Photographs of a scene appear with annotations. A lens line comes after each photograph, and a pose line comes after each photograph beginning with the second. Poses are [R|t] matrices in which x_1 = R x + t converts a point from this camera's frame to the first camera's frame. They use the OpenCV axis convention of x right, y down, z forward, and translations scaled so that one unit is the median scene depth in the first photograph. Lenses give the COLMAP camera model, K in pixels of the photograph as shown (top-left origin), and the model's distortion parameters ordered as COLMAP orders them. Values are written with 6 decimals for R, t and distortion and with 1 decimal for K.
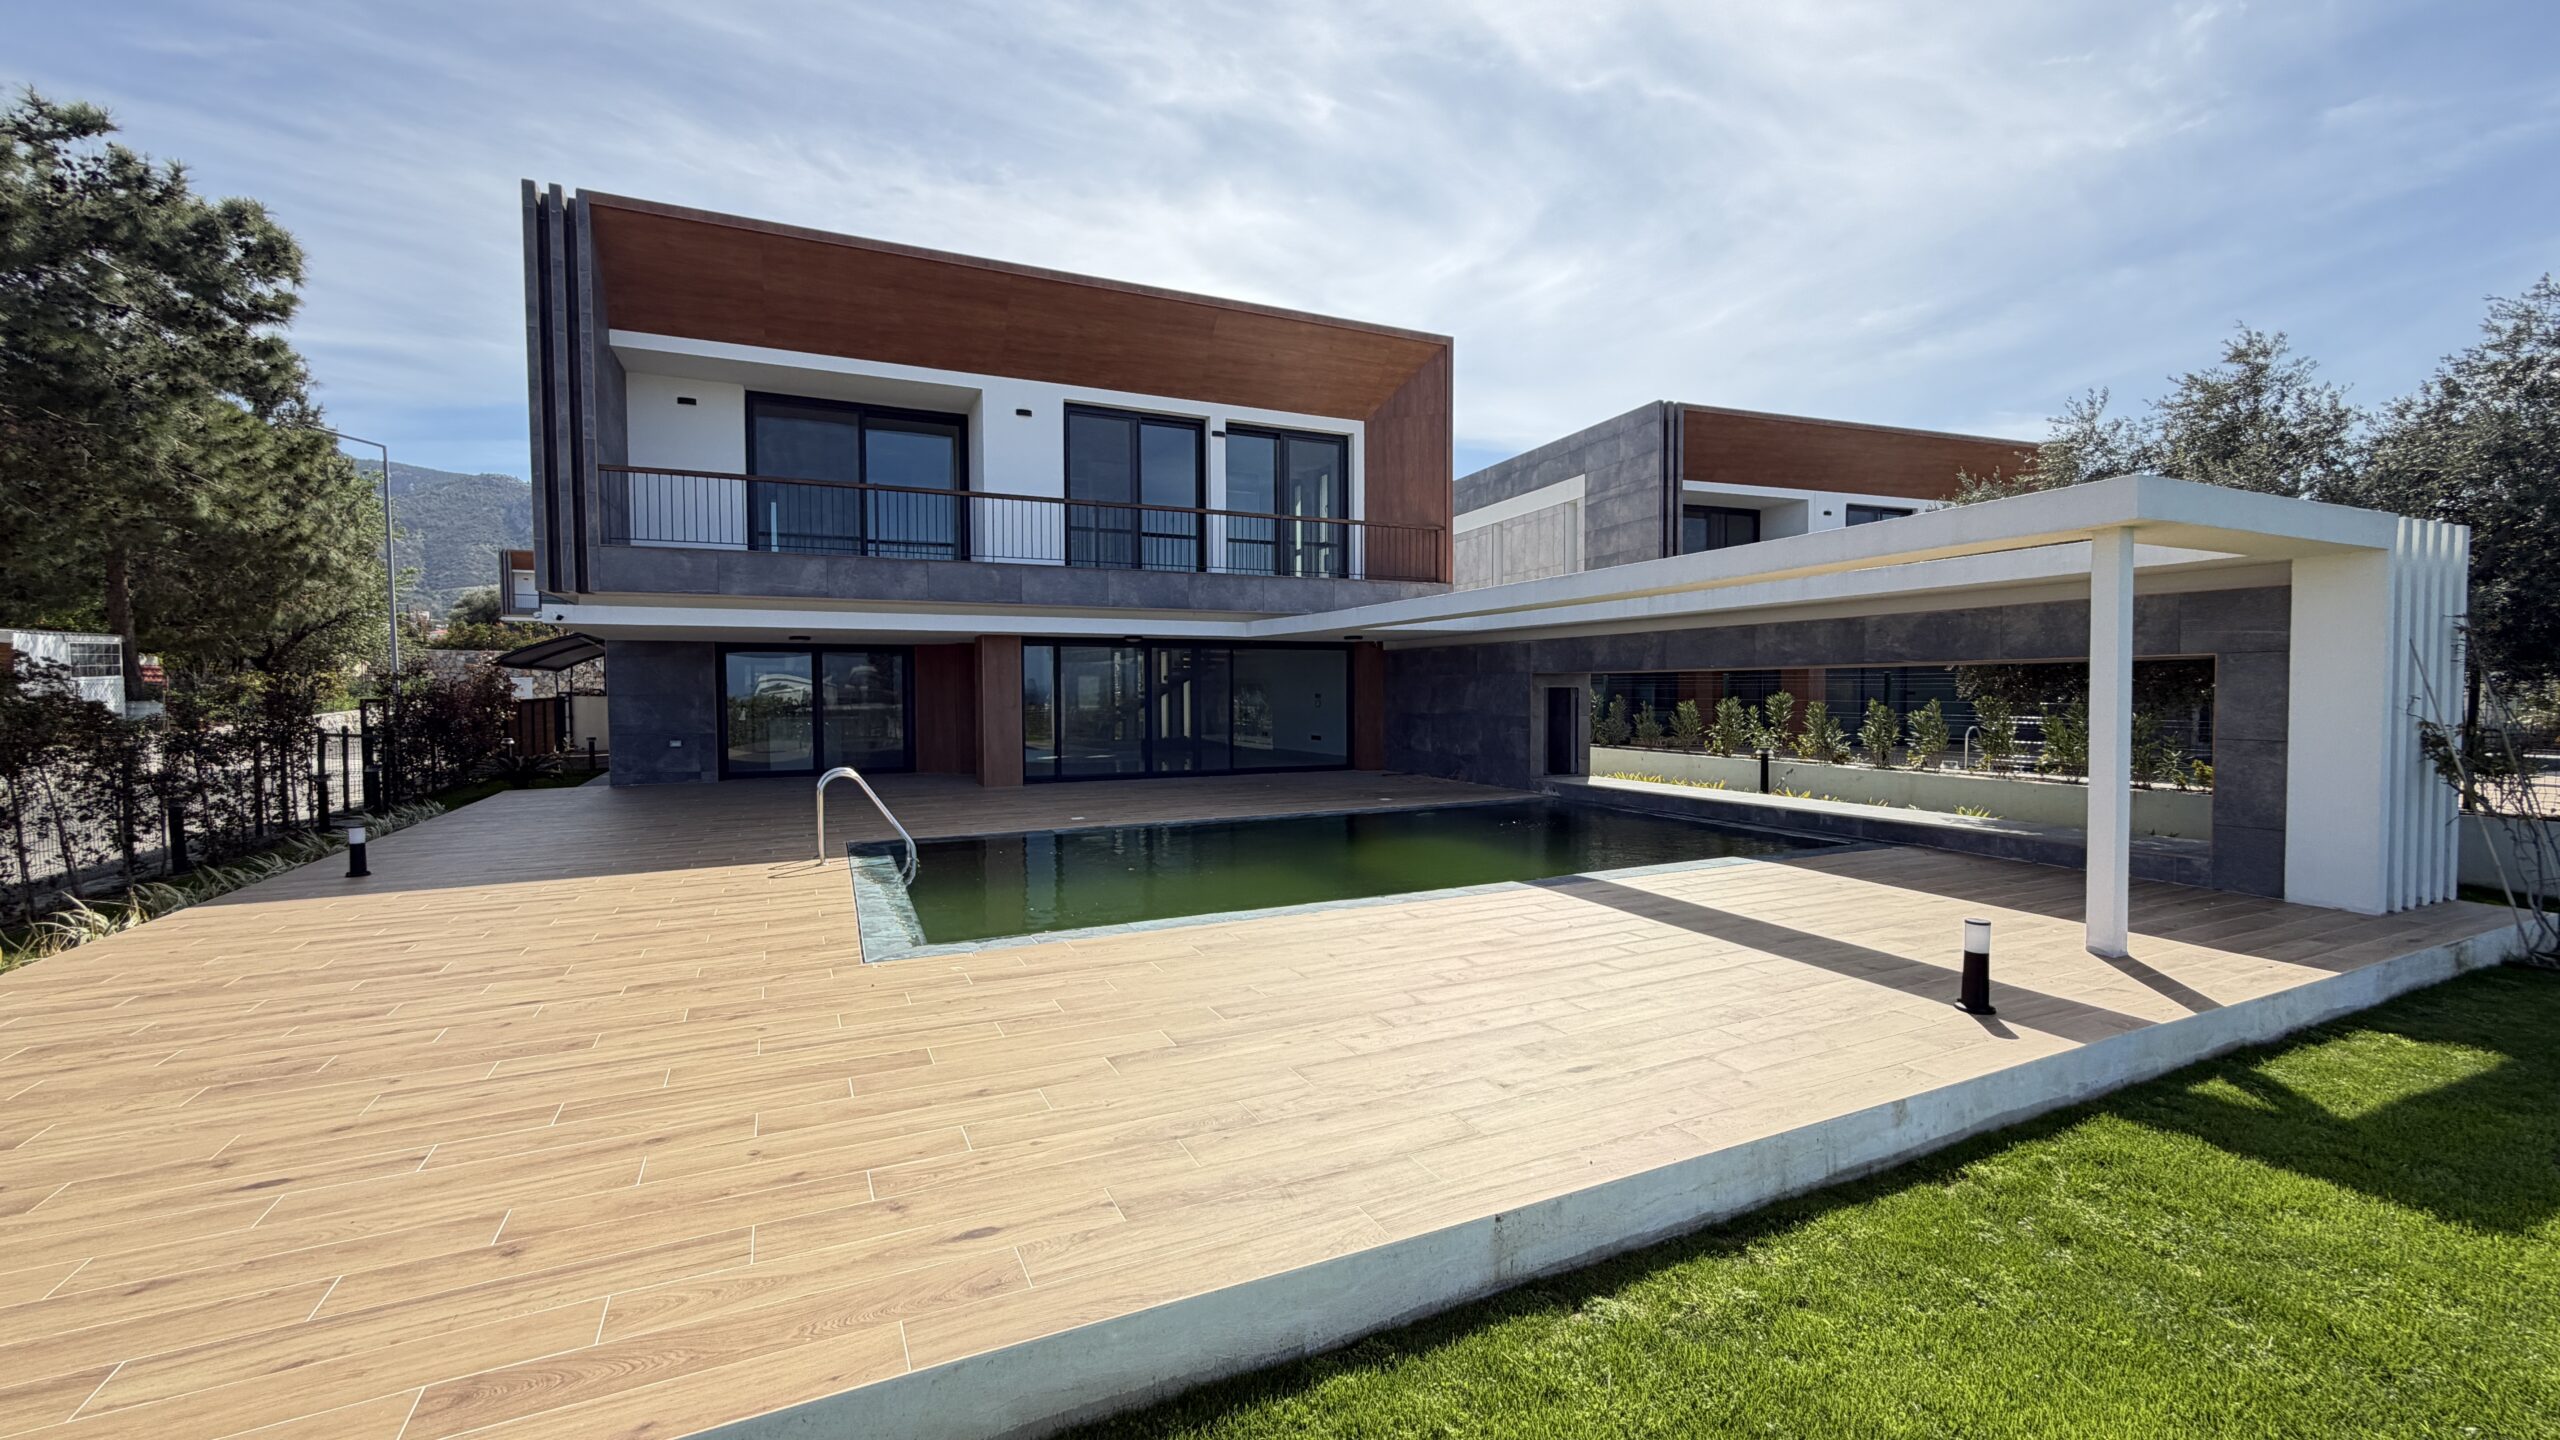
lens RADIAL K [[1017.8, 0, 1274.0], [0, 1017.8, 723.4], [0, 0, 1]] dist [-0.000139, 0.000069]
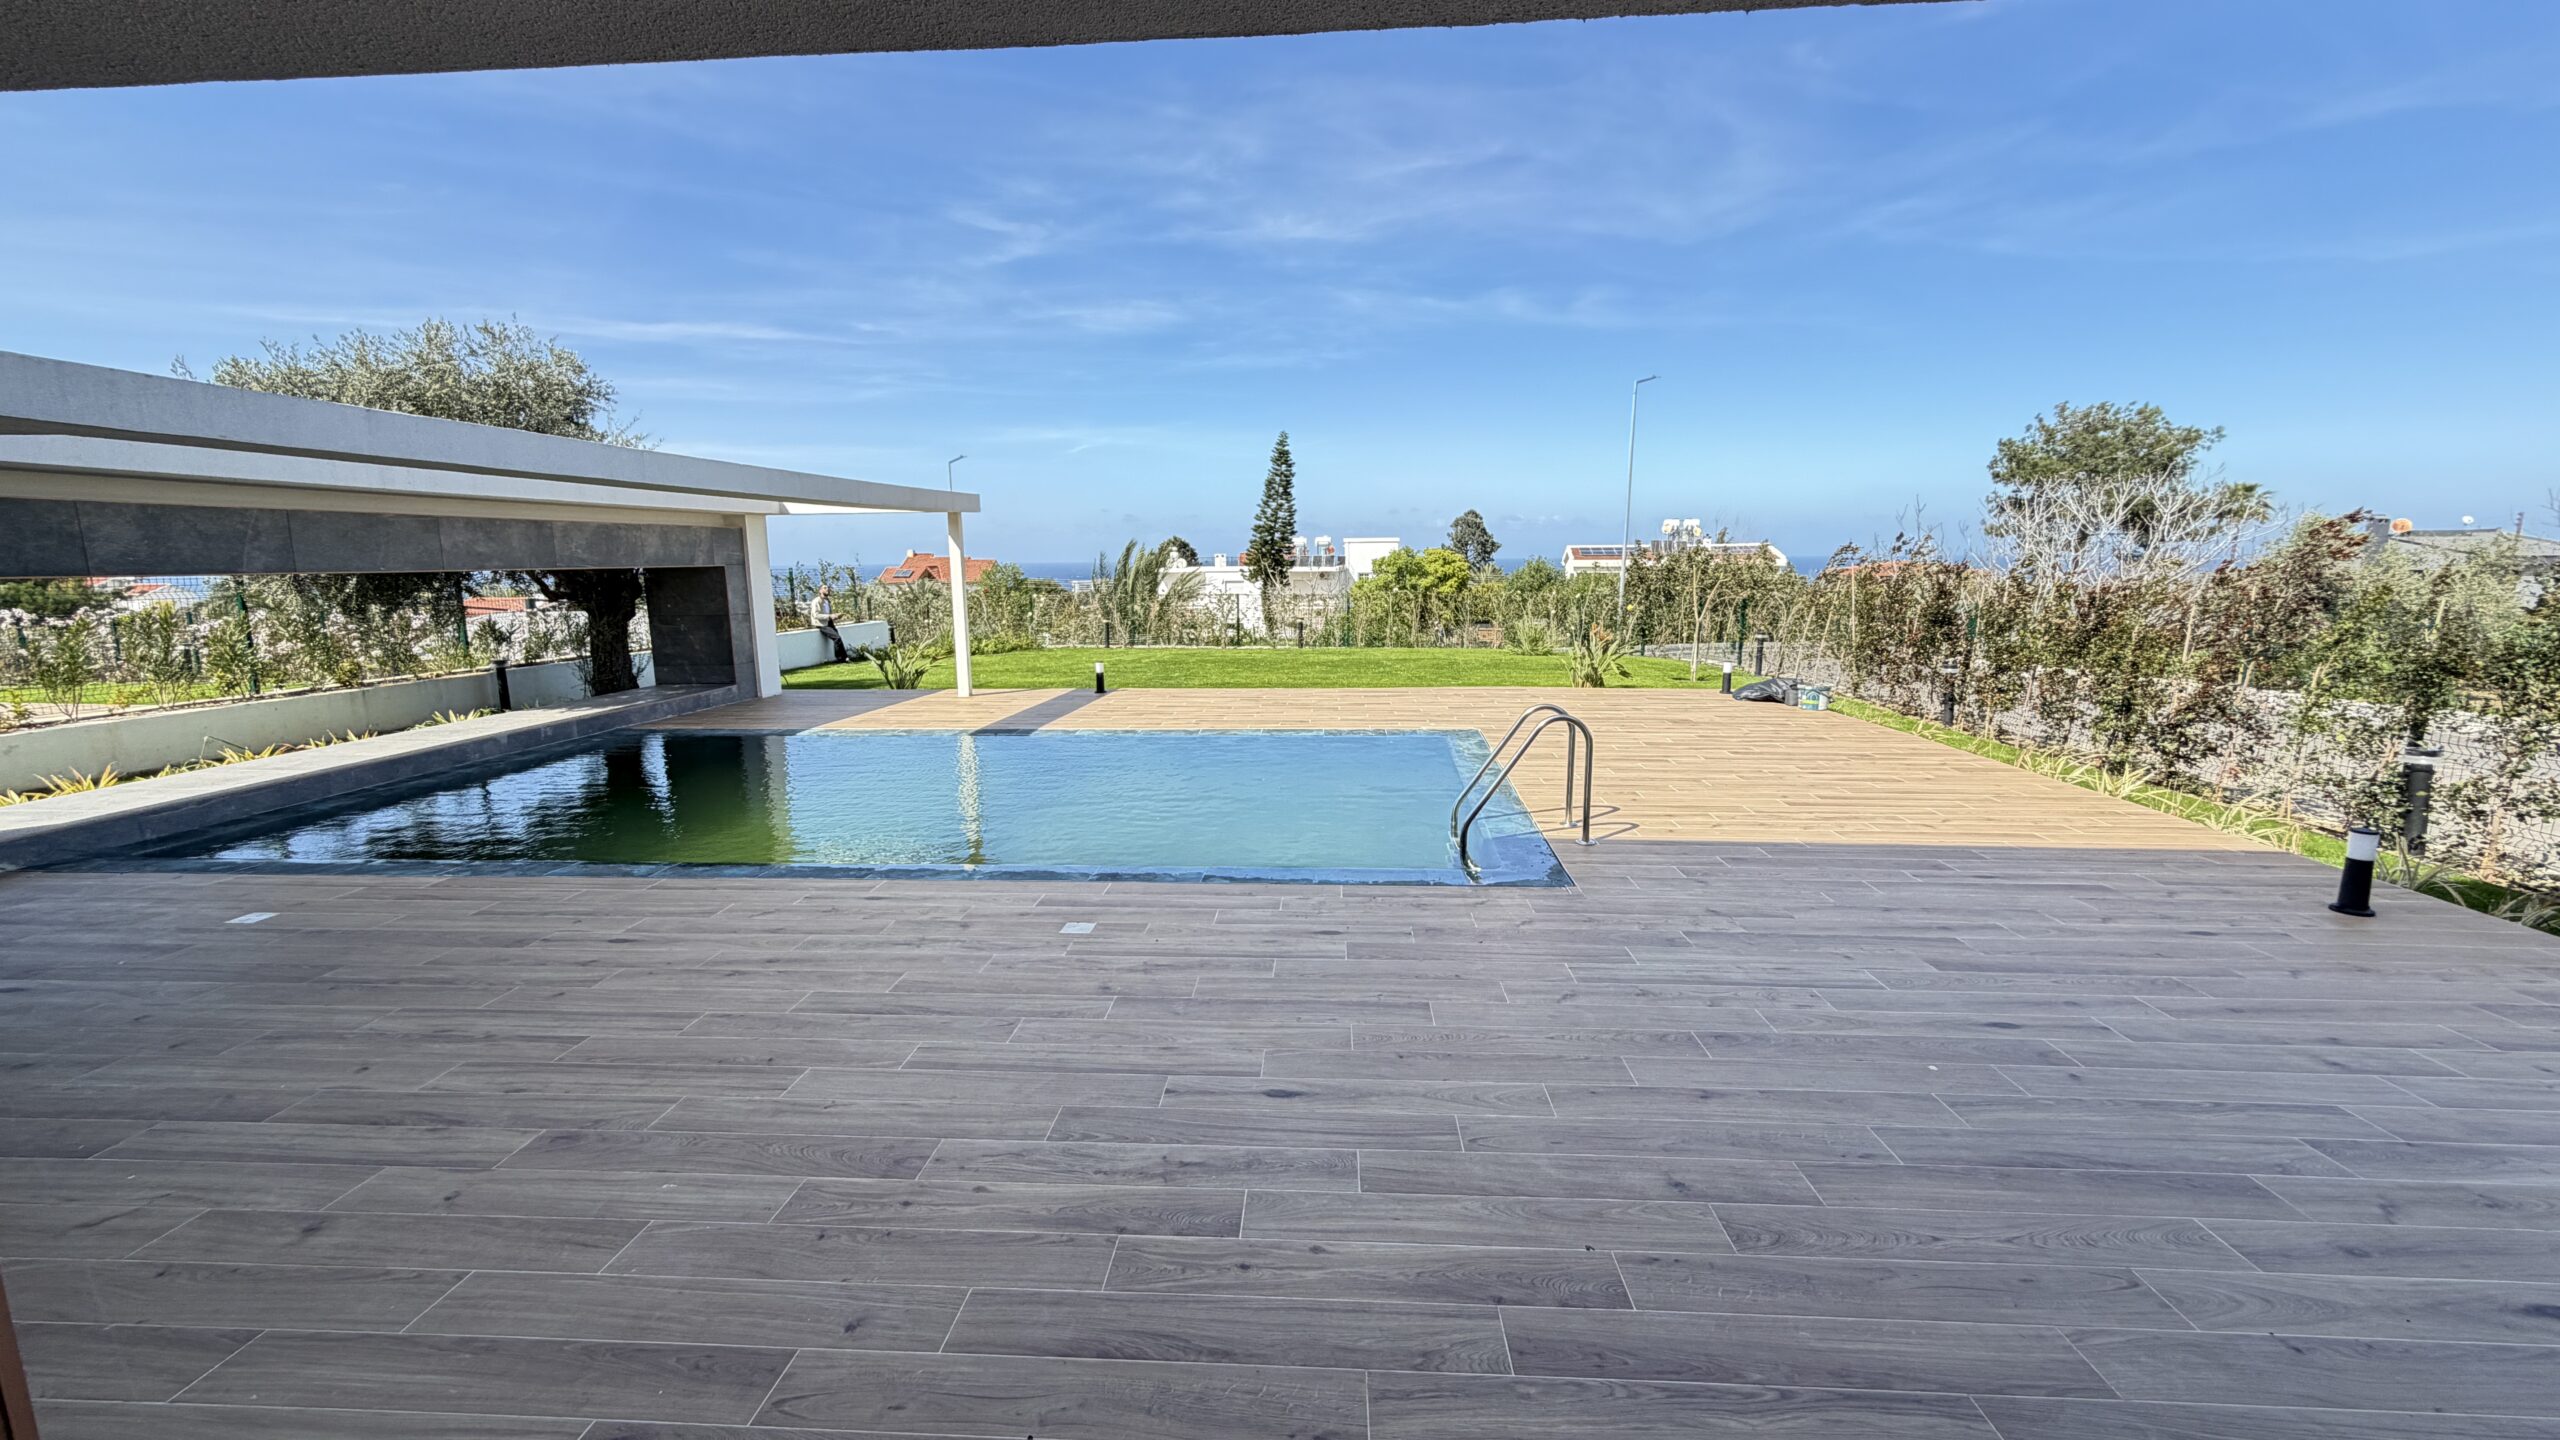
lens RADIAL K [[1017.8, 0, 1274.0], [0, 1017.8, 723.4], [0, 0, 1]] dist [-0.000139, 0.000069]
pose [[-0.871939, -0.066408, 0.485090, -0.331353], [0.029425, 0.981861, 0.187306, -0.045904], [-0.488729, 0.177593, -0.854169, 0.940453]]
